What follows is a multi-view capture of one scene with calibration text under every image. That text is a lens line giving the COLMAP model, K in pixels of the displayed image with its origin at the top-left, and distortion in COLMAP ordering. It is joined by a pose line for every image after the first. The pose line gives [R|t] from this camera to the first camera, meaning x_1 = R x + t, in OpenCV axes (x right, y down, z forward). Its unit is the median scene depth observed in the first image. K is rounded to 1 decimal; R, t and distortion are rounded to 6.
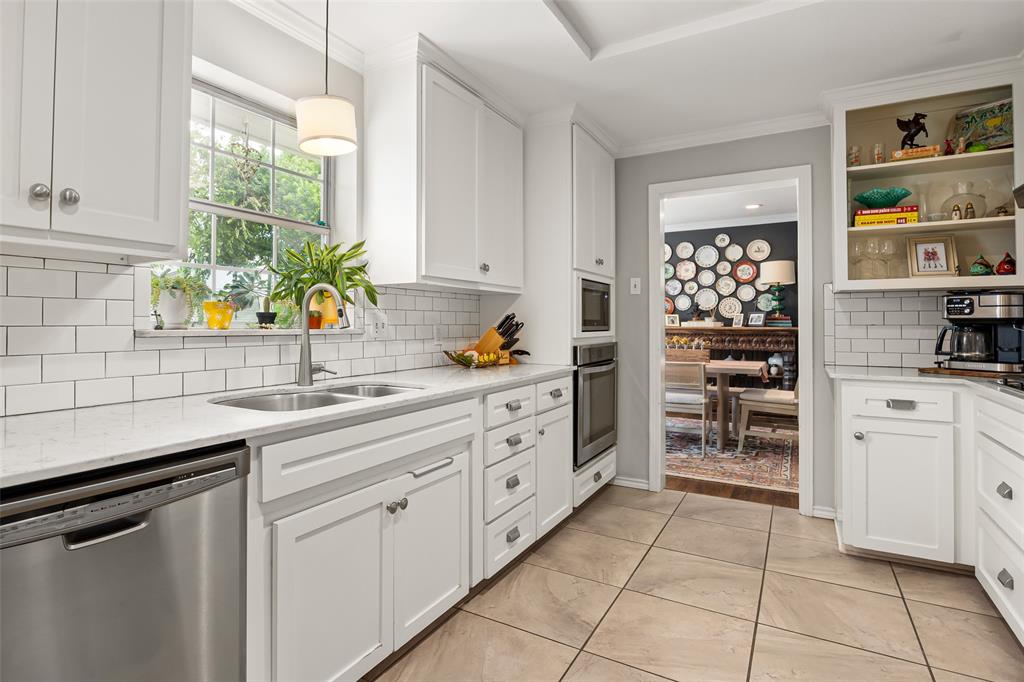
lens RADIAL K [[513.9, 0, 489.7], [0, 513.9, 316.1], [0, 0, 1]] dist [-0.008125, -0.000058]
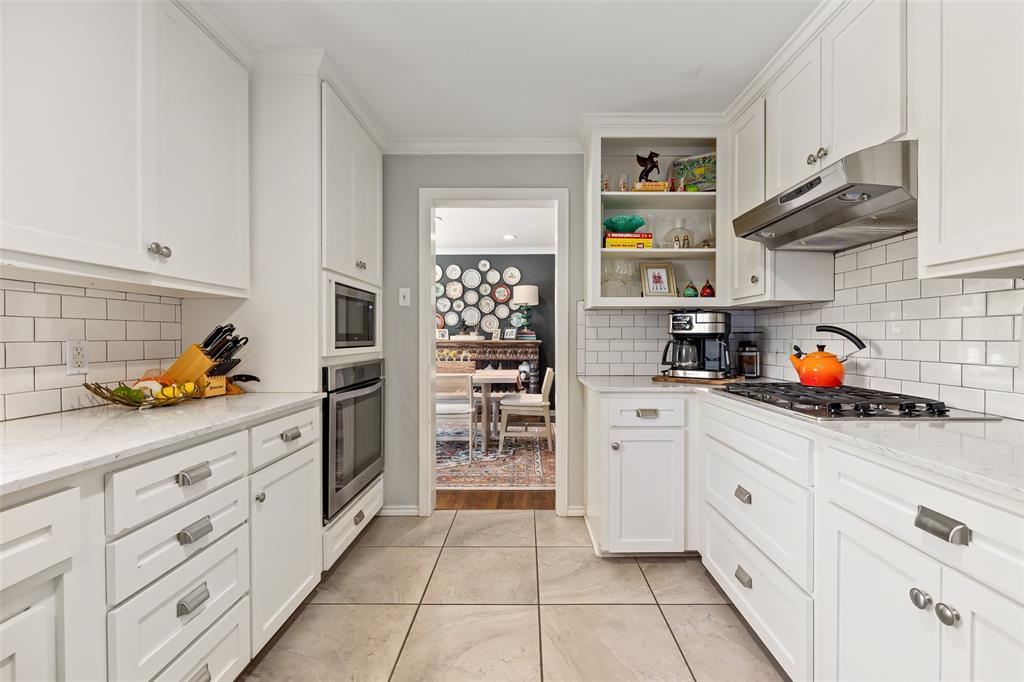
lens RADIAL K [[423.3, 0, 515.6], [0, 423.3, 338.4], [0, 0, 1]] dist [-0.013612, -0.000429]
pose [[0.871191, -0.002802, 0.490937, 0.107046], [-0.006103, 0.999845, 0.016538, 0.002286], [-0.490907, -0.017404, 0.871038, 0.305323]]
